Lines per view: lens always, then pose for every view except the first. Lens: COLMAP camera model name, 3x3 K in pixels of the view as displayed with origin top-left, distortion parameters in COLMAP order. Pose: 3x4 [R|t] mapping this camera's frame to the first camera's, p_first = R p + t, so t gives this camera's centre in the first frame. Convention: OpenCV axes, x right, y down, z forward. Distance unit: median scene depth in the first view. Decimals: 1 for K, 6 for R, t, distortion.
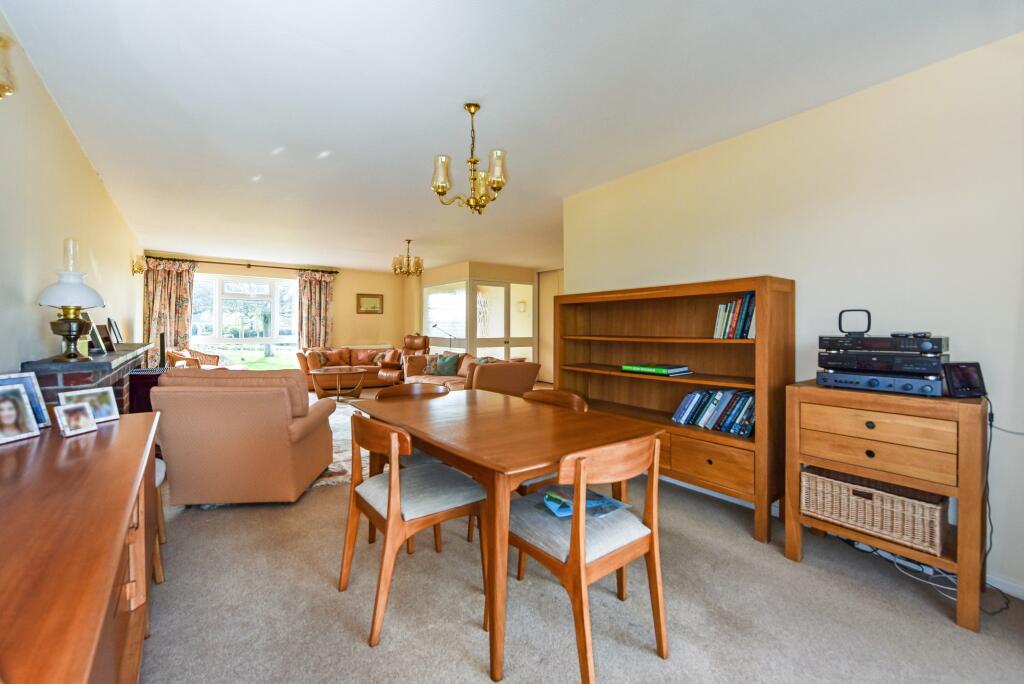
lens RADIAL K [[407.5, 0, 510.3], [0, 407.5, 330.1], [0, 0, 1]] dist [-0.017414, -0.000021]
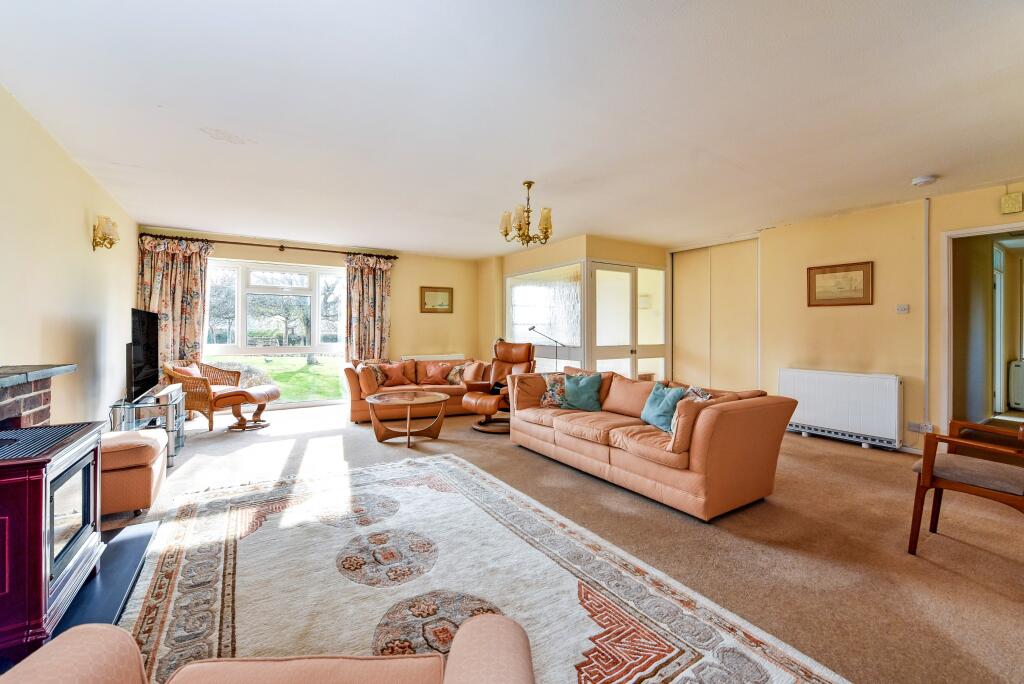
lens RADIAL K [[407.5, 0, 510.3], [0, 407.5, 330.1], [0, 0, 1]] dist [-0.017414, -0.000021]
pose [[0.996088, -0.006385, -0.088132, -0.163041], [0.005792, 0.999959, -0.006984, -0.002876], [0.088173, 0.006446, 0.996084, 0.294791]]
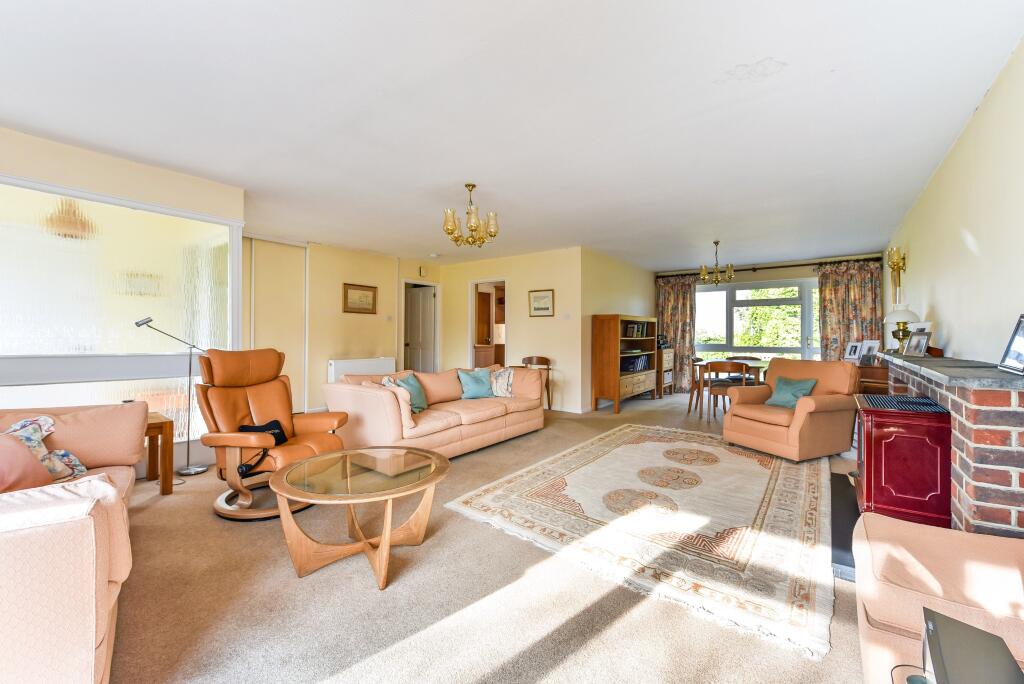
lens RADIAL K [[415.7, 0, 516.6], [0, 415.7, 331.0], [0, 0, 1]] dist [0.001228, -0.017242]
pose [[-0.255460, -0.002061, 0.966817, -0.611956], [-0.007606, 0.999971, 0.000122, -0.005806], [-0.966790, -0.007323, -0.255468, 0.785302]]
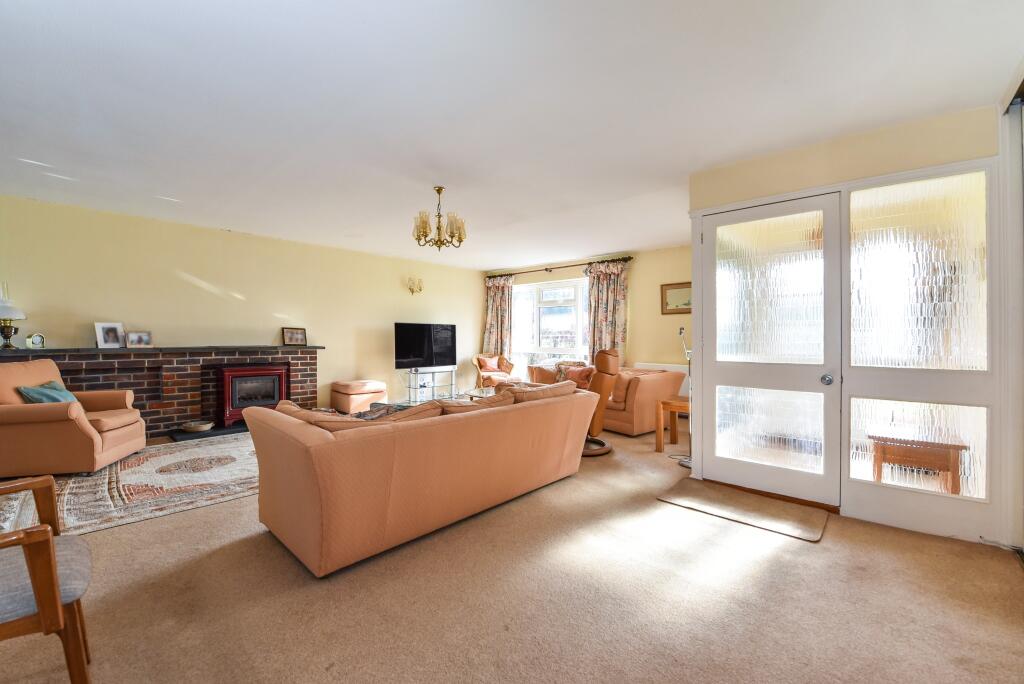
lens RADIAL K [[417.9, 0, 513.6], [0, 417.9, 337.6], [0, 0, 1]] dist [0.001779, -0.011912]
pose [[0.181252, -0.002254, -0.983434, 0.275903], [-0.009310, 0.999949, -0.004008, 0.001238], [0.983393, 0.009882, 0.181222, 0.719201]]
